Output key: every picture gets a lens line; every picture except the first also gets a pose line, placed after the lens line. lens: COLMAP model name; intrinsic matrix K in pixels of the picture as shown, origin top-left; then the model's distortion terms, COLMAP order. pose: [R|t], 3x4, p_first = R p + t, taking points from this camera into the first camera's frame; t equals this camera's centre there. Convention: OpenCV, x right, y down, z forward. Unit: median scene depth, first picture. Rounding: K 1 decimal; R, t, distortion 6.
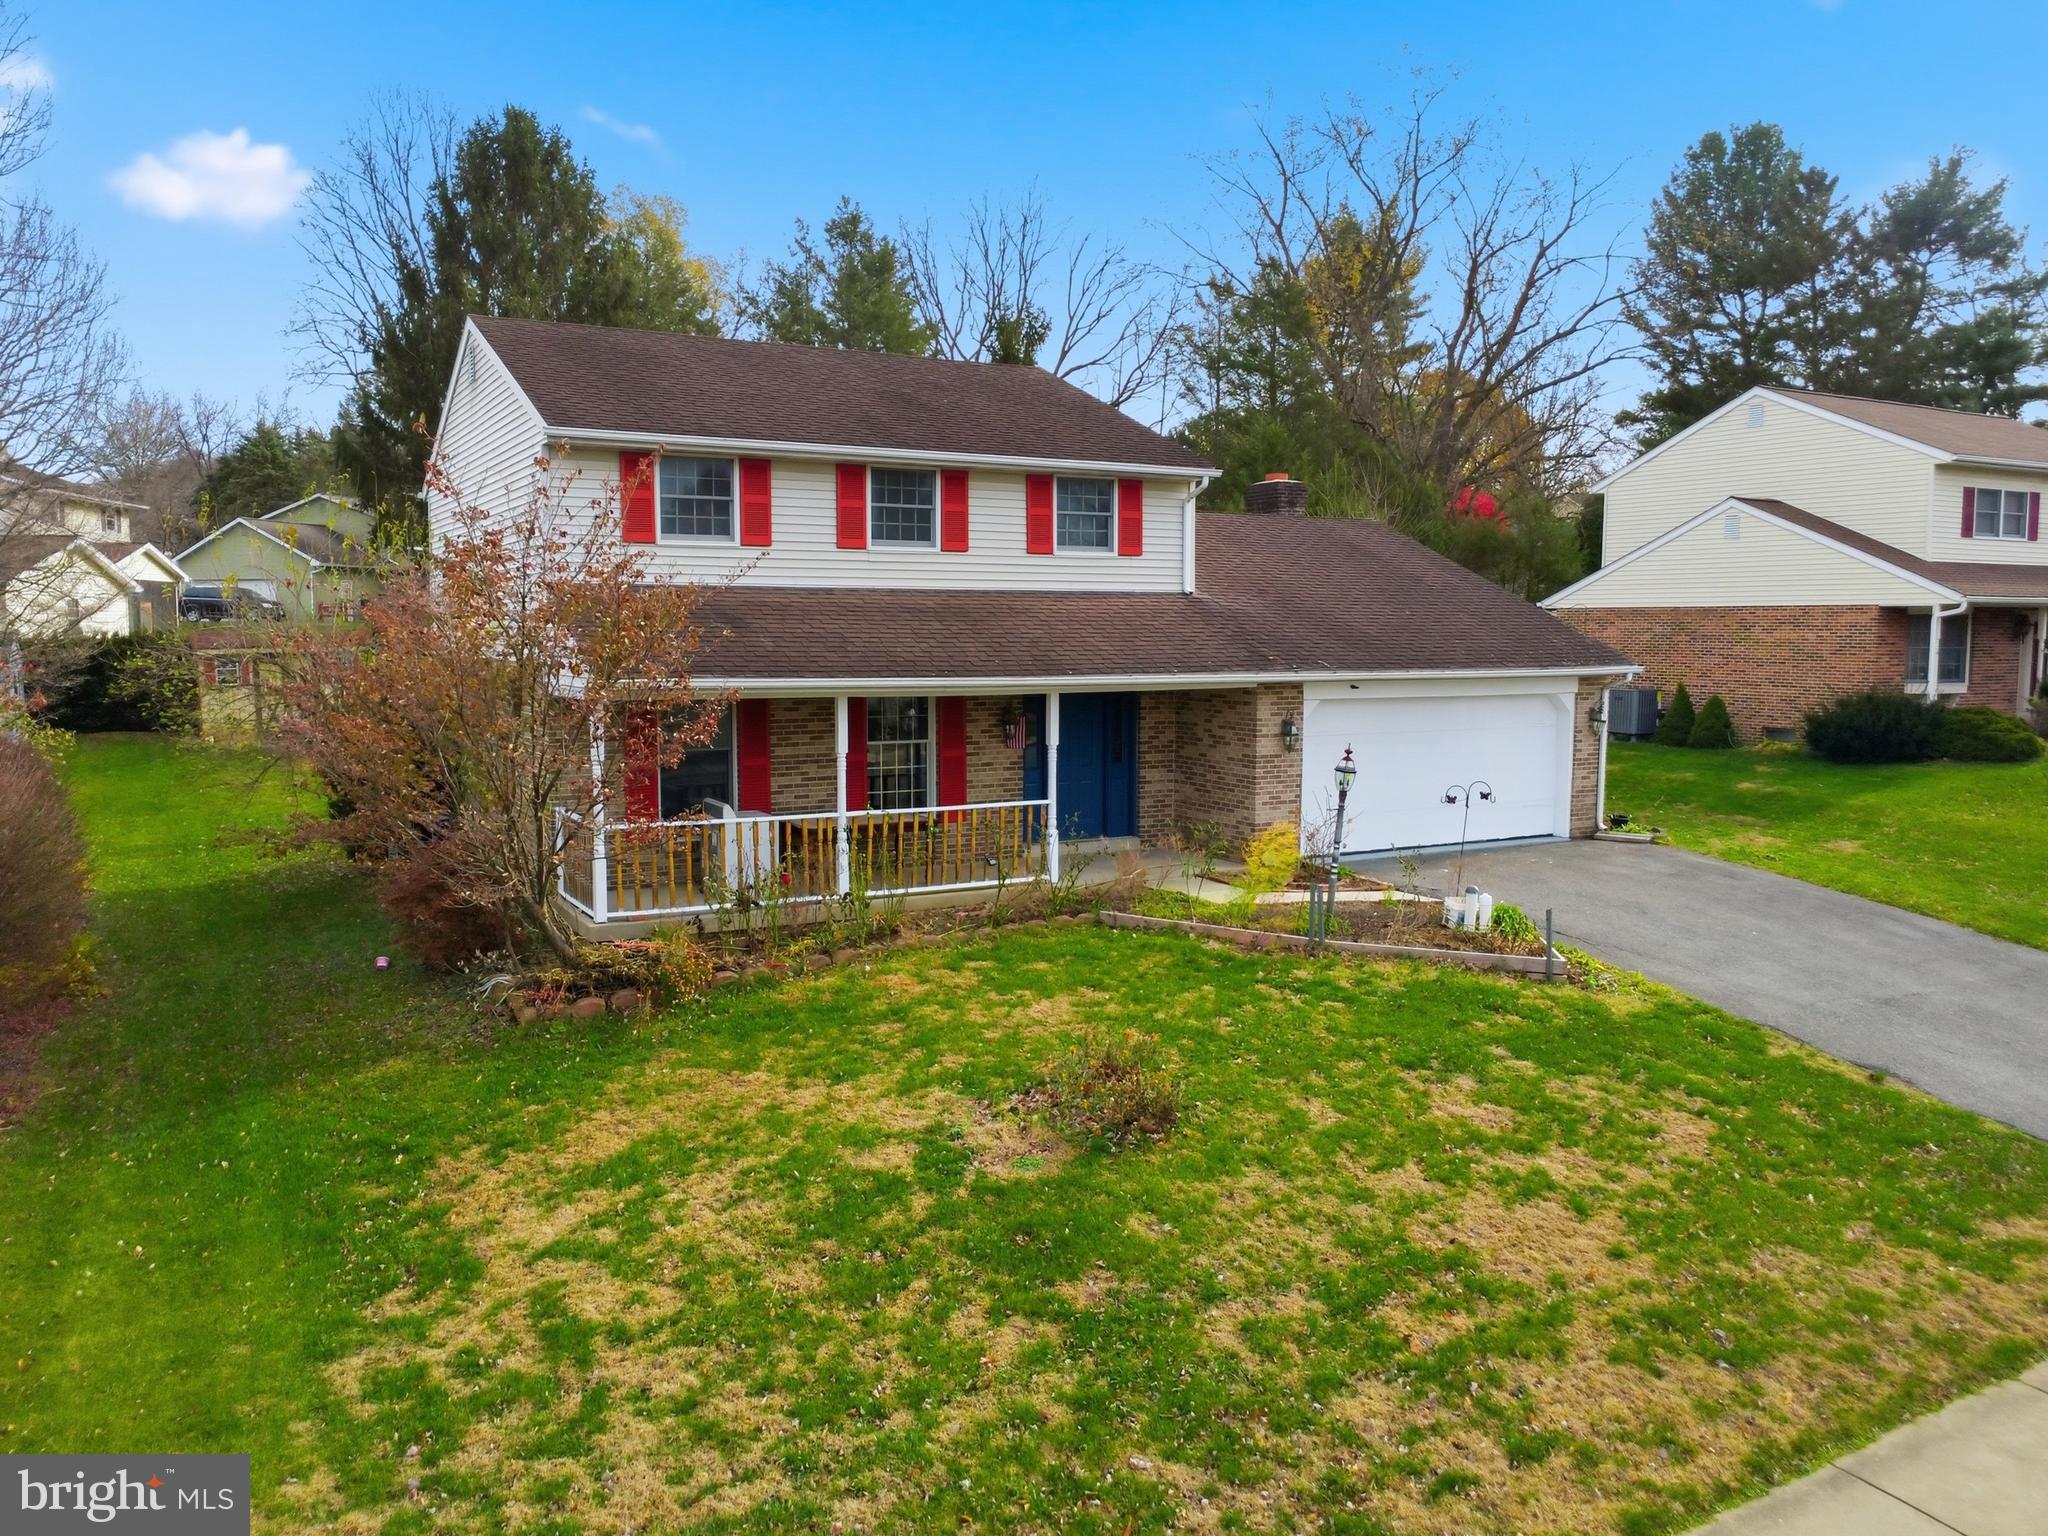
lens RADIAL K [[1522.4, 0, 1030.1], [0, 1522.4, 782.6], [0, 0, 1]] dist [-0.018584, -0.016228]
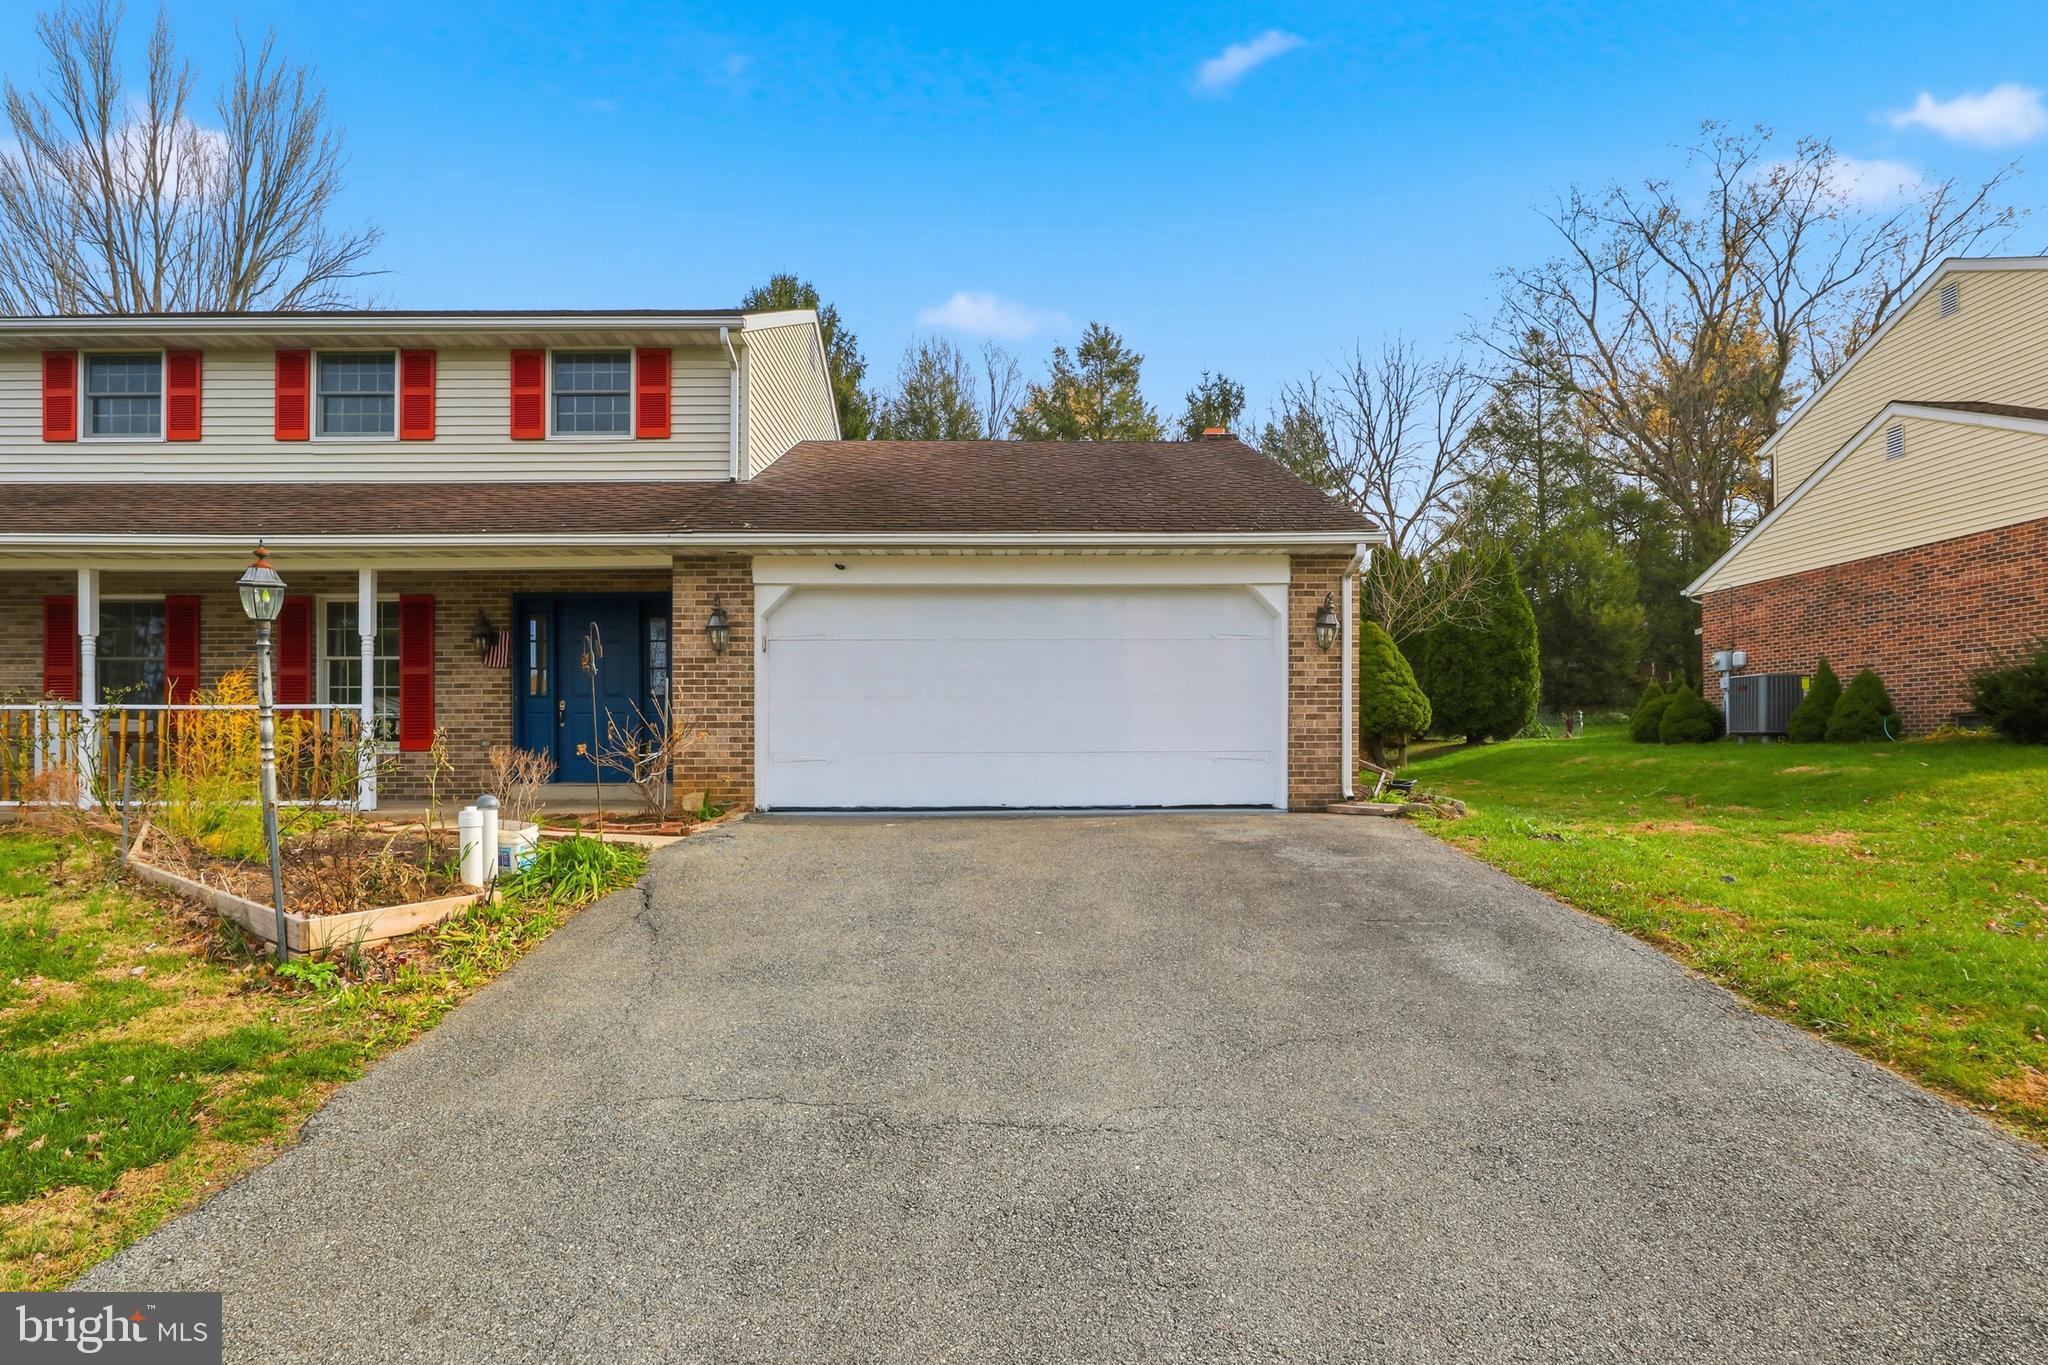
lens RADIAL K [[1094.3, 0, 1026.2], [0, 1094.3, 741.3], [0, 0, 1]] dist [-0.043375, 0.015099]
pose [[0.888846, -0.006978, -0.458152, 0.848941], [-0.042078, 0.994416, -0.096779, 0.103181], [0.456269, 0.105299, 0.883589, 0.975357]]
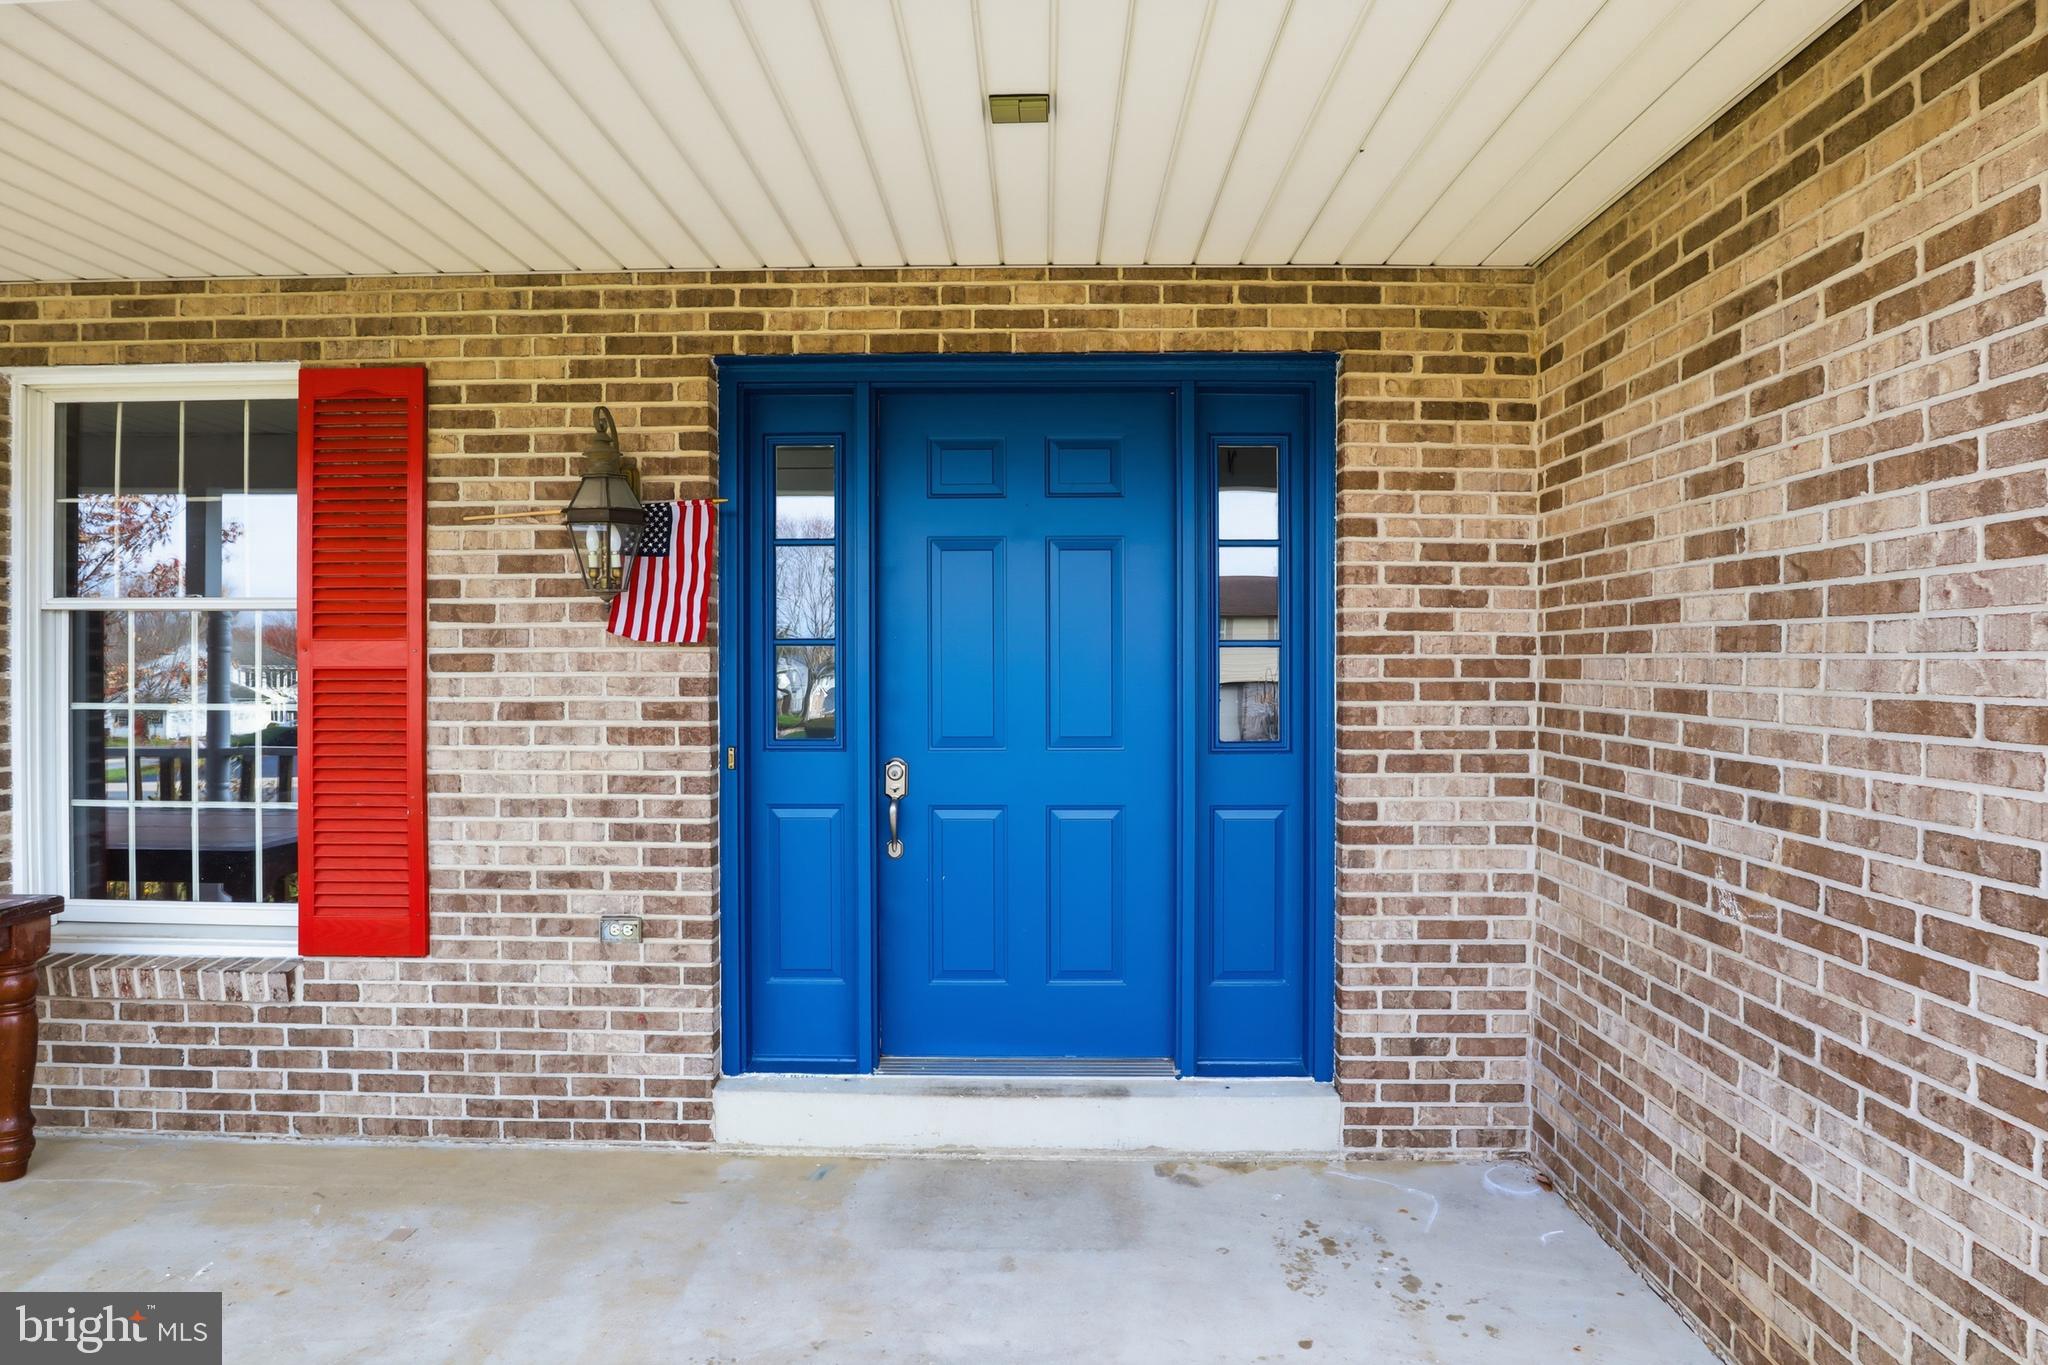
lens RADIAL K [[1094.3, 0, 1022.5], [0, 1094.3, 668.3], [0, 0, 1]] dist [-0.043375, 0.015099]
pose [[0.867305, -0.002139, -0.497772, 0.183006], [-0.049751, 0.994611, -0.090960, -0.011407], [0.495284, 0.103655, 0.862525, 1.432696]]
